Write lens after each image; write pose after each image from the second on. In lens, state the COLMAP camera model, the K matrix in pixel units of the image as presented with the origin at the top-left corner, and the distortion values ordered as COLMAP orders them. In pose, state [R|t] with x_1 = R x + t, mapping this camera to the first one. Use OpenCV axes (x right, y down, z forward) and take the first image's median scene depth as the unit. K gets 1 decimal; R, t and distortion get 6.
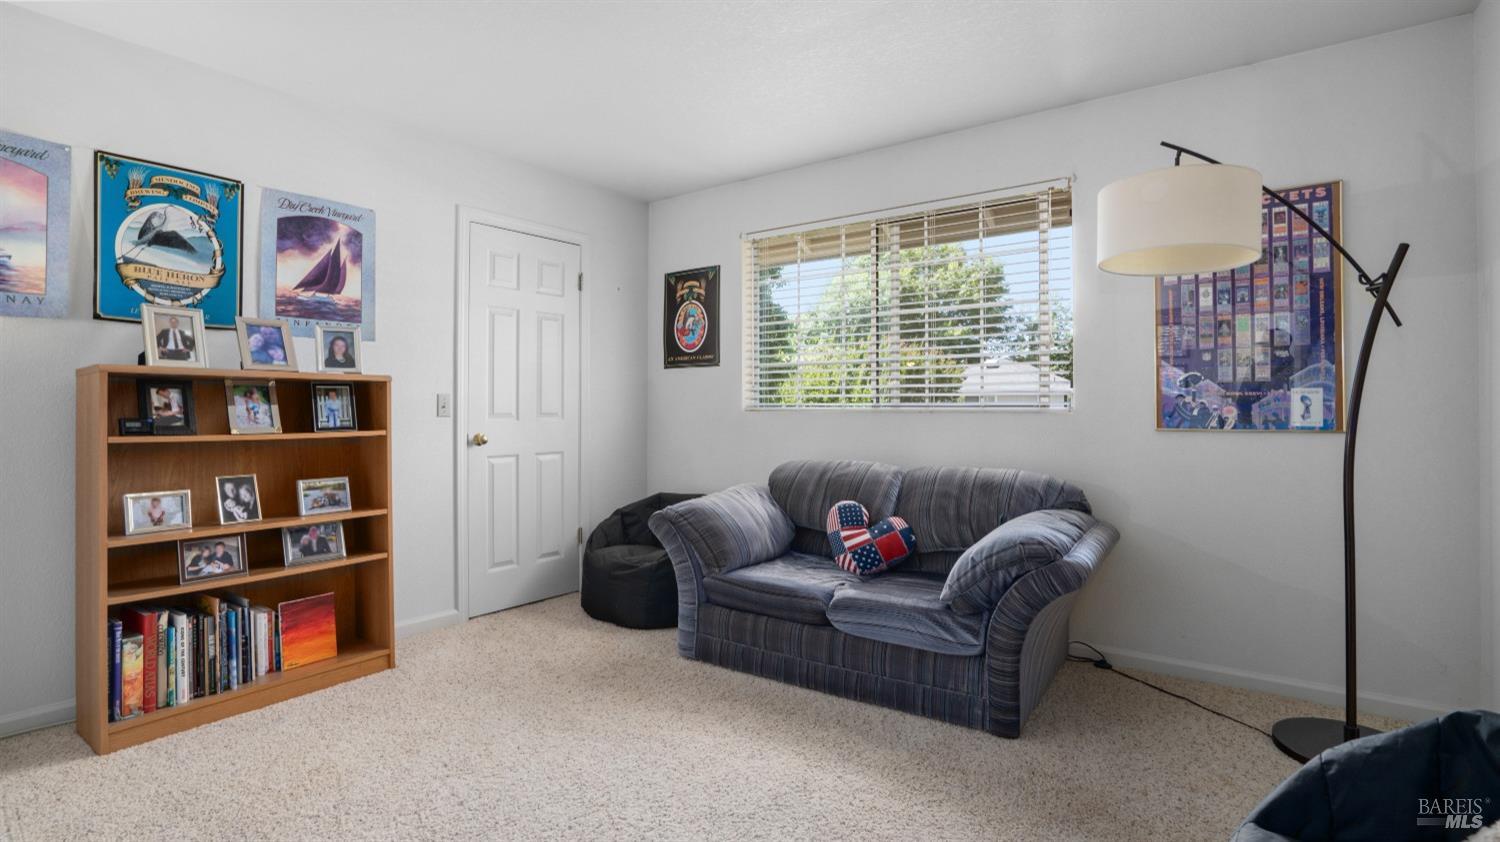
lens RADIAL K [[715.8, 0, 751.8], [0, 715.8, 410.9], [0, 0, 1]] dist [-0.030410, 0.011234]
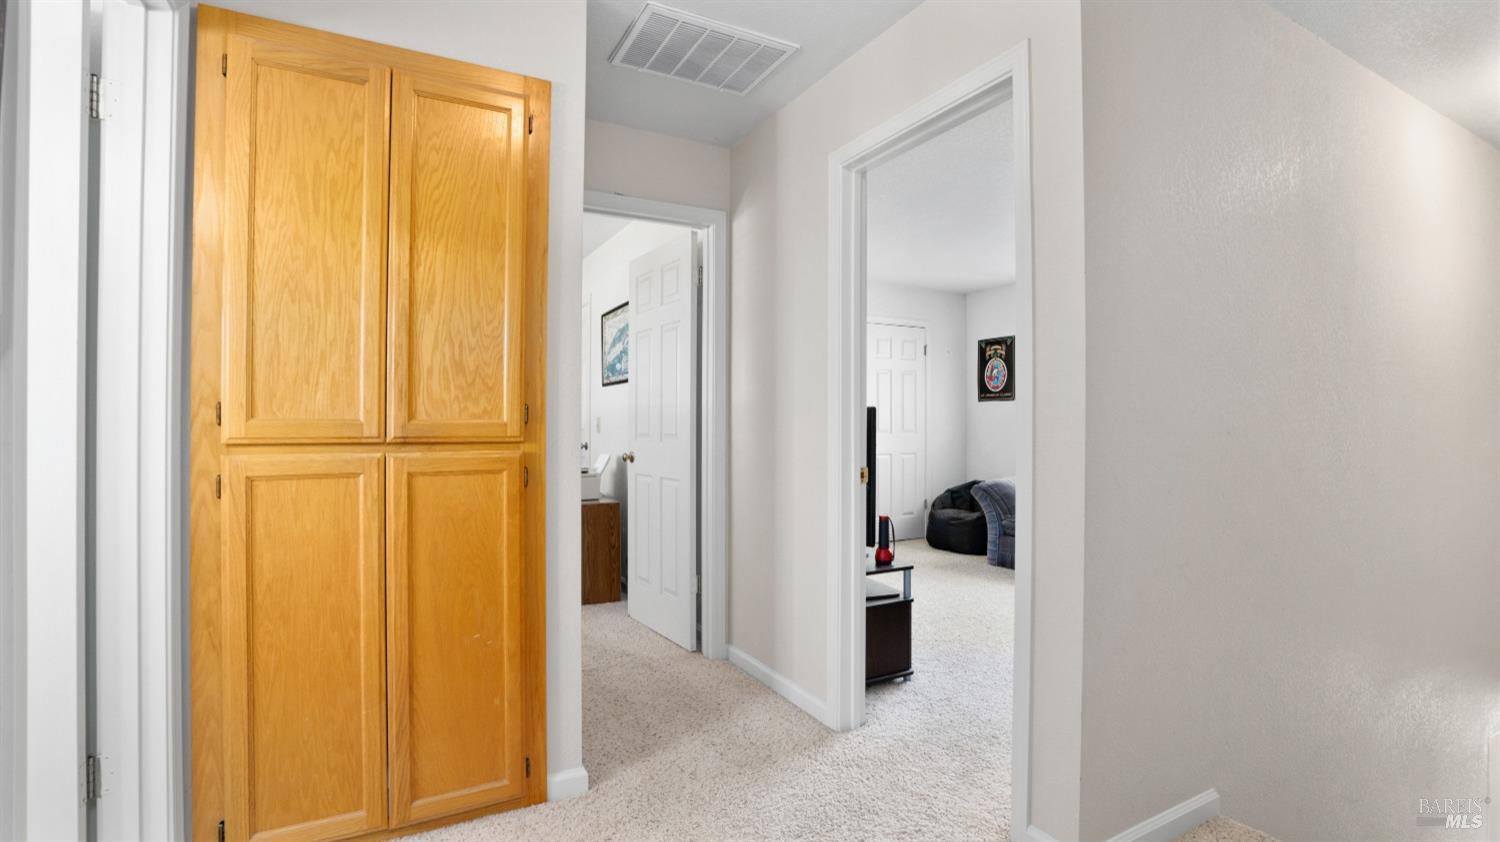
lens RADIAL K [[715.8, 0, 752.1], [0, 715.8, 418.8], [0, 0, 1]] dist [-0.030410, 0.011234]
pose [[0.913773, -0.002313, -0.406219, 0.064176], [-0.002035, 0.999945, -0.010271, -0.004230], [0.406221, 0.010212, 0.913718, -0.668585]]
